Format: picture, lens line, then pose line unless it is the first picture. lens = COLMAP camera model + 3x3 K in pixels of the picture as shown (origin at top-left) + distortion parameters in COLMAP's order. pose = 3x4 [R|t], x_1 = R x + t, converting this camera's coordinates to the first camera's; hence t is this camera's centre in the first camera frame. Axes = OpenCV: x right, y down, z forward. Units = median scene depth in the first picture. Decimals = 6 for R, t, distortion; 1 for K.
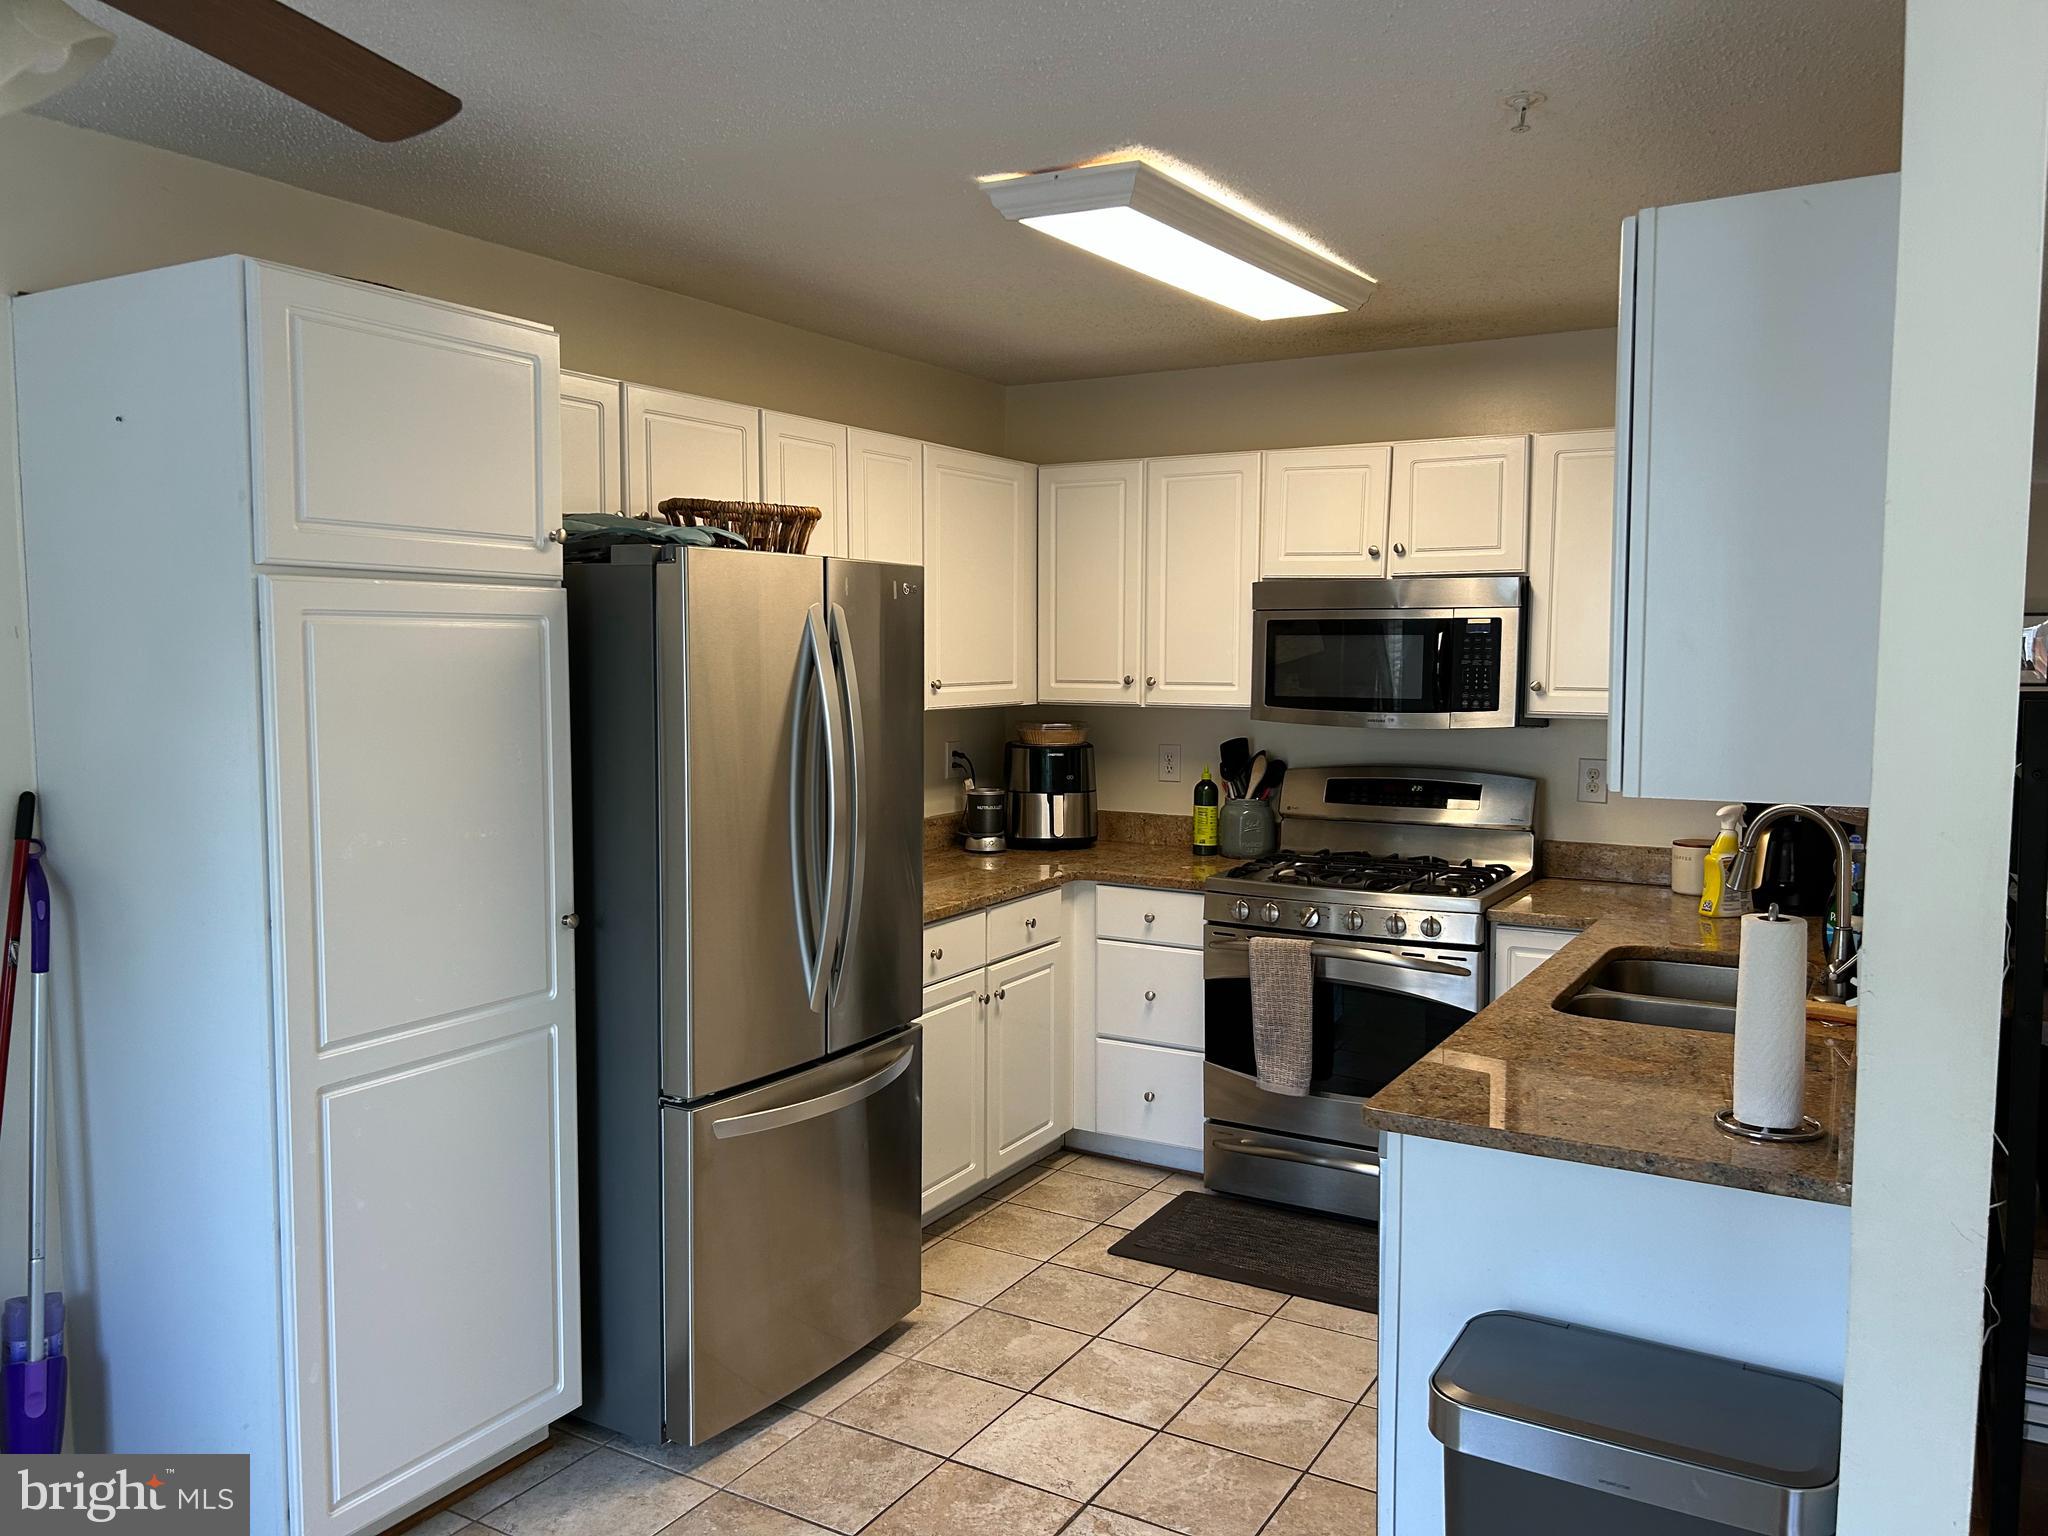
lens RADIAL K [[1544.8, 0, 1024.0], [0, 1544.8, 768.0], [0, 0, 1]] dist [0.117149, -0.246762]
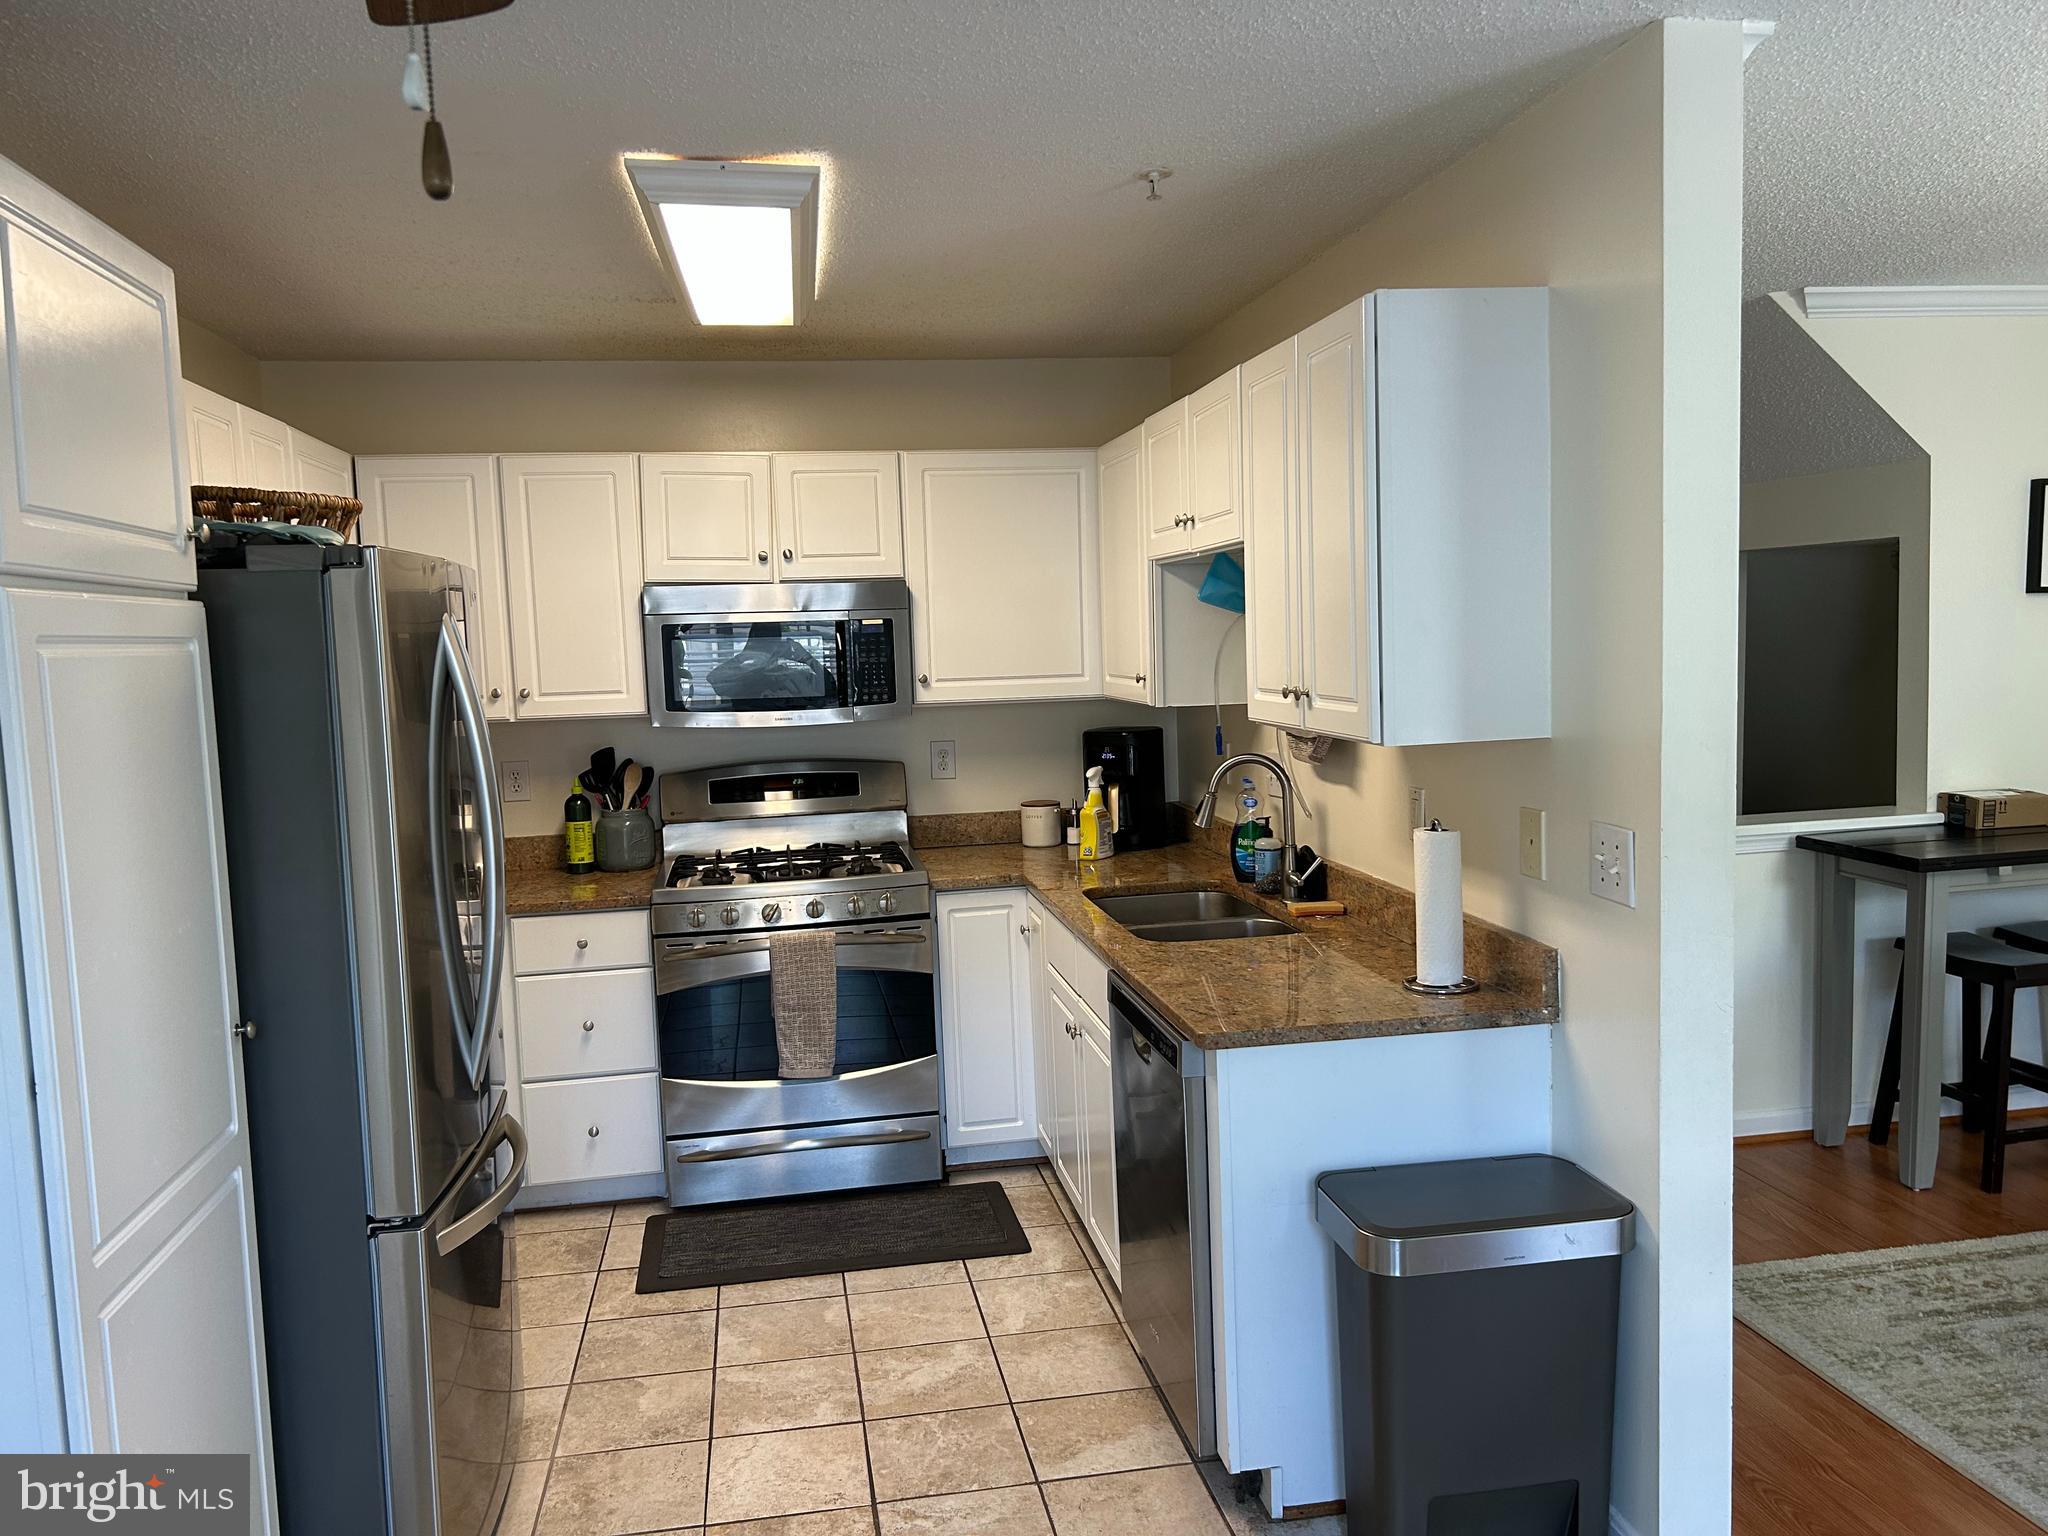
lens RADIAL K [[1544.8, 0, 1024.0], [0, 1544.8, 768.0], [0, 0, 1]] dist [0.117149, -0.246762]
pose [[0.765528, -0.086128, 0.637612, -0.347533], [0.088302, 0.995687, 0.028480, -0.014193], [-0.637314, 0.034500, 0.769831, 0.107340]]
